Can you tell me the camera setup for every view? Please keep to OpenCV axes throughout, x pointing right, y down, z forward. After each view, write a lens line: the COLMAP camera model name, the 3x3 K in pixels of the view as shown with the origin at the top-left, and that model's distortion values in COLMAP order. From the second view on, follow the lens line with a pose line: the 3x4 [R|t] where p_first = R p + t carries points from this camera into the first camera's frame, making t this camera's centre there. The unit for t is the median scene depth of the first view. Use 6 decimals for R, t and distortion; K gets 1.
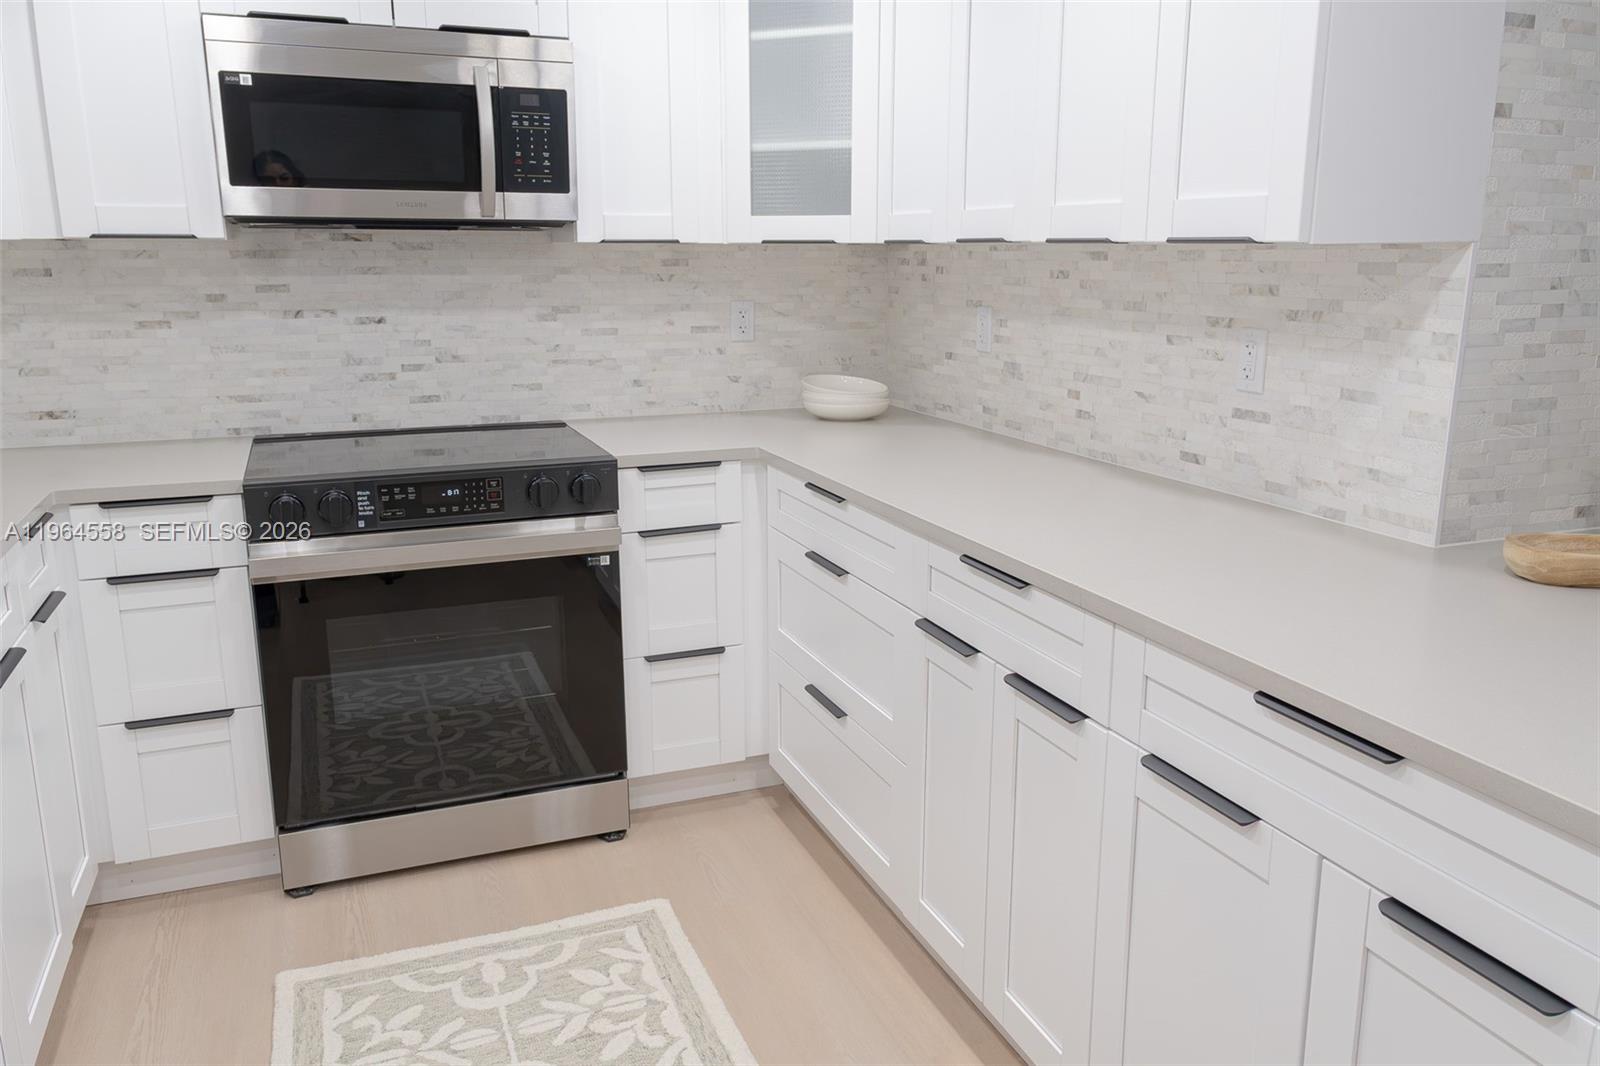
lens RADIAL K [[1232.5, 0, 803.6], [0, 1232.5, 526.4], [0, 0, 1]] dist [0.007453, 0.033104]
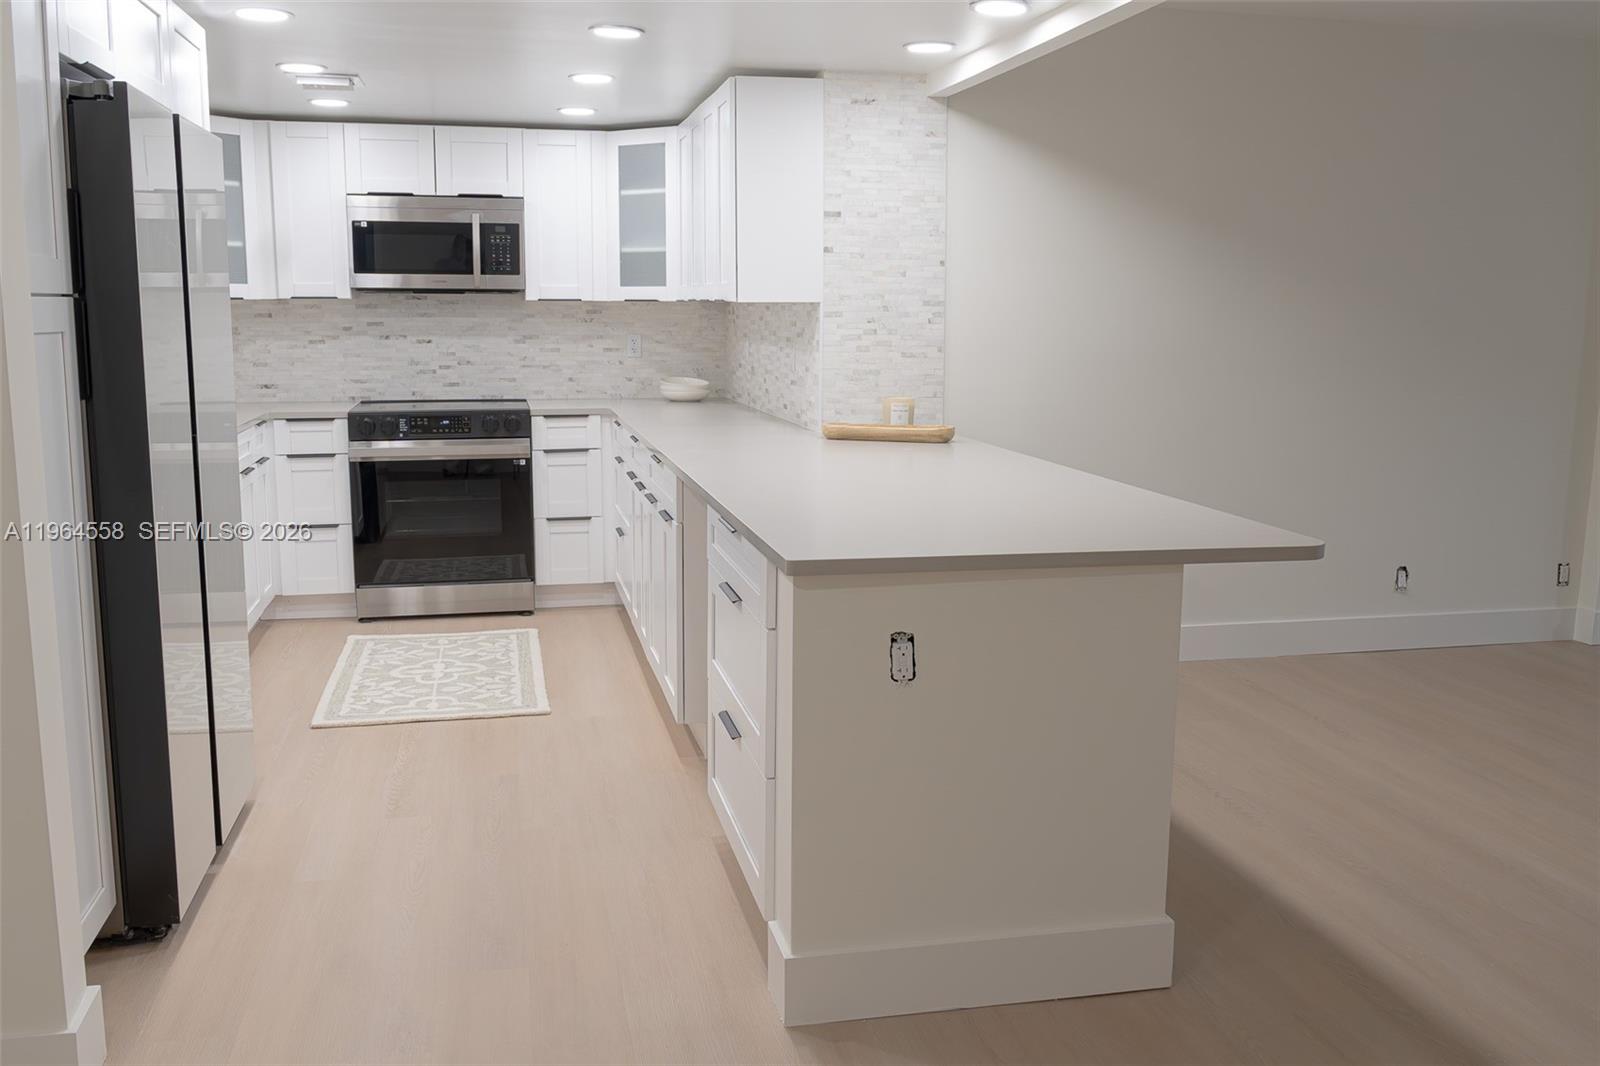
lens RADIAL K [[1424.0, 0, 800.0], [0, 1424.0, 533.0], [0, 0, 1]] dist [-0.011207, -0.005711]
pose [[0.985693, 0.031037, -0.165670, 0.604828], [-0.041628, 0.997279, -0.060846, 0.241343], [0.163331, 0.066872, 0.984302, -1.057659]]
